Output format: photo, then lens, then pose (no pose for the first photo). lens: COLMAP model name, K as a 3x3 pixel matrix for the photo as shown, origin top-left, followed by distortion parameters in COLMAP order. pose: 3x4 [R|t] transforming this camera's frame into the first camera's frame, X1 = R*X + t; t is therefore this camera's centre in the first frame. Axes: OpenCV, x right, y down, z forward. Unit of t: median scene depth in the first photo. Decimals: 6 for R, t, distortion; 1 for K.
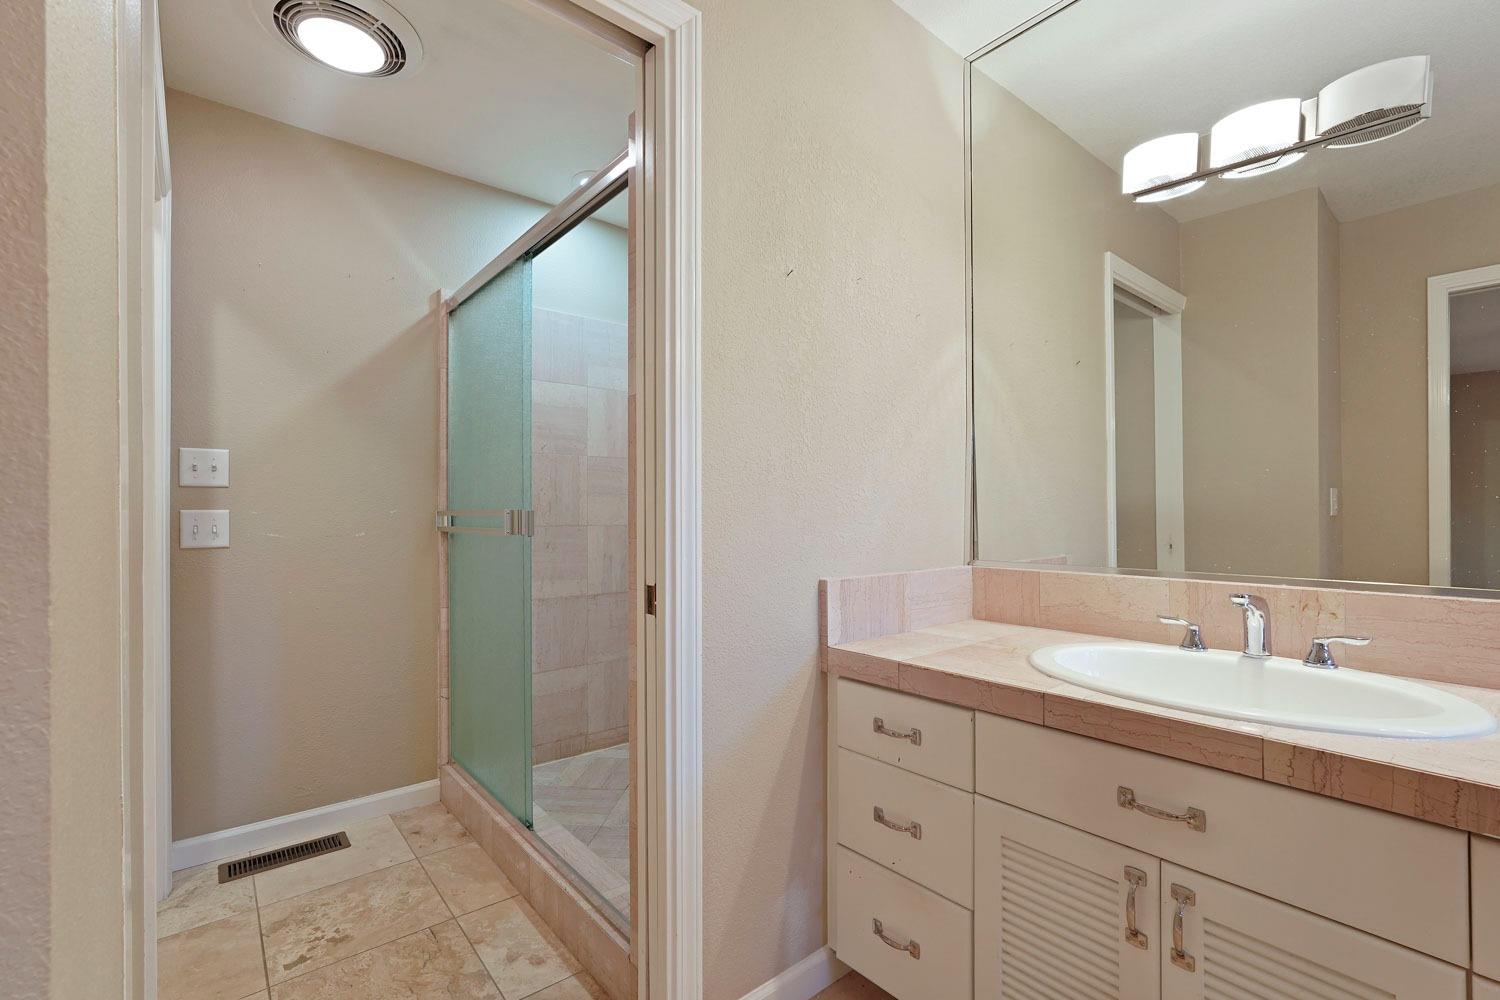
lens RADIAL K [[665.9, 0, 745.5], [0, 665.9, 503.1], [0, 0, 1]] dist [-0.002980, 0.000076]
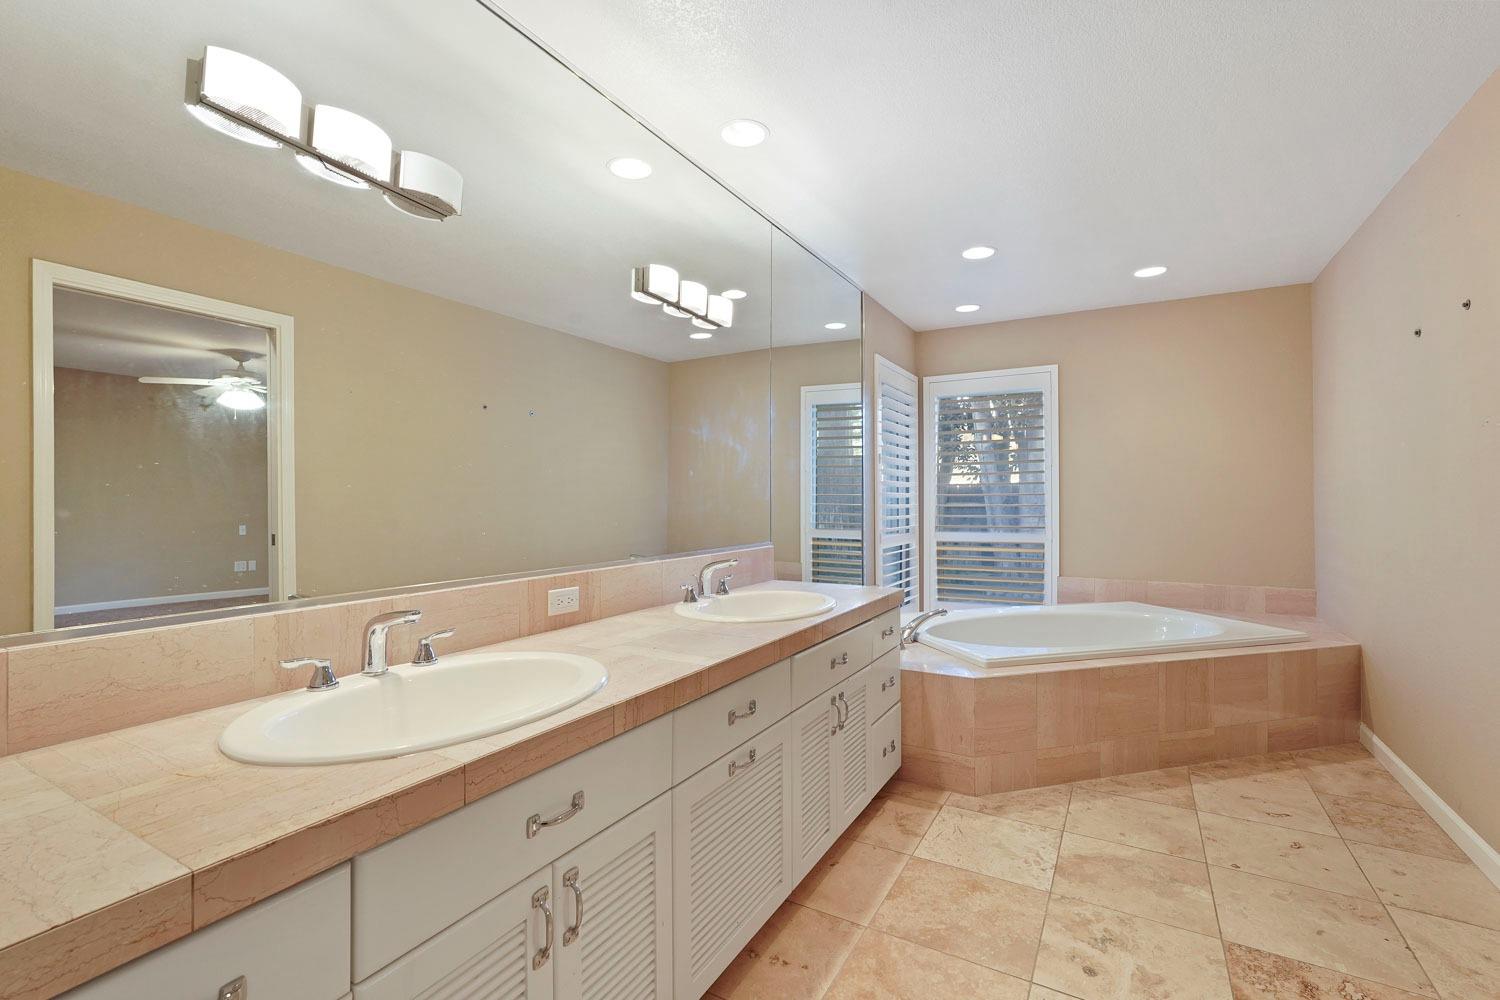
lens RADIAL K [[678.8, 0, 750.2], [0, 678.8, 487.7], [0, 0, 1]] dist [-0.000435, 0.000009]
pose [[-0.349591, 0.012158, 0.936823, -0.388205], [-0.007832, 0.999843, -0.015898, -0.036801], [-0.936870, -0.012895, -0.349441, 0.829883]]
